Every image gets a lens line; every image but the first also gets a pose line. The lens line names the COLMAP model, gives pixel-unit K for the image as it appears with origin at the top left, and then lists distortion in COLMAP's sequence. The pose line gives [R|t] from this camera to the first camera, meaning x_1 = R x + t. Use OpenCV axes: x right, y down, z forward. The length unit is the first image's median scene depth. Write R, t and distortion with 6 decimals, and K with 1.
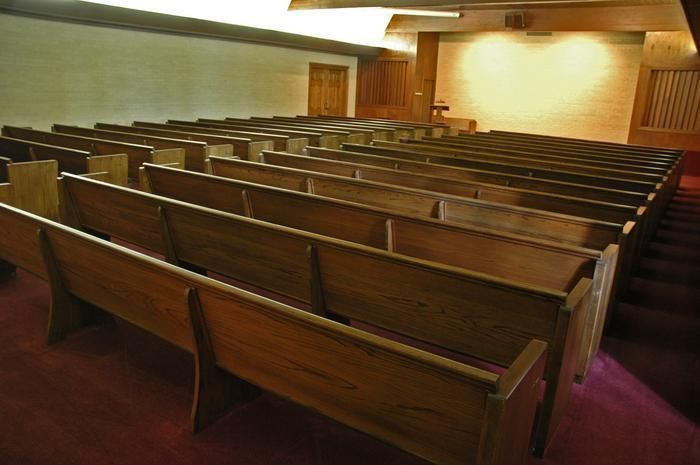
lens RADIAL K [[541.6, 0, 349.7], [0, 541.6, 251.5], [0, 0, 1]] dist [-0.156558, 0.166403]
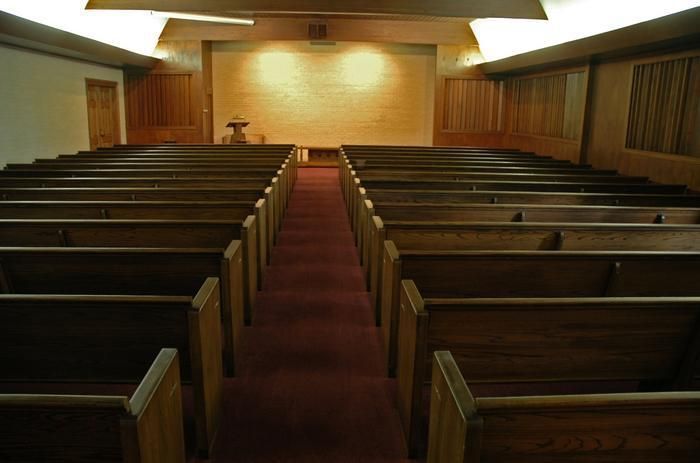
lens RADIAL K [[557.9, 0, 350.0], [0, 557.9, 231.5], [0, 0, 1]] dist [-0.089391, 0.004244]
pose [[0.798616, -0.166125, 0.578459, -0.254661], [0.199223, 0.979933, 0.006376, -0.064849], [-0.567911, 0.110150, 0.815687, 0.162663]]
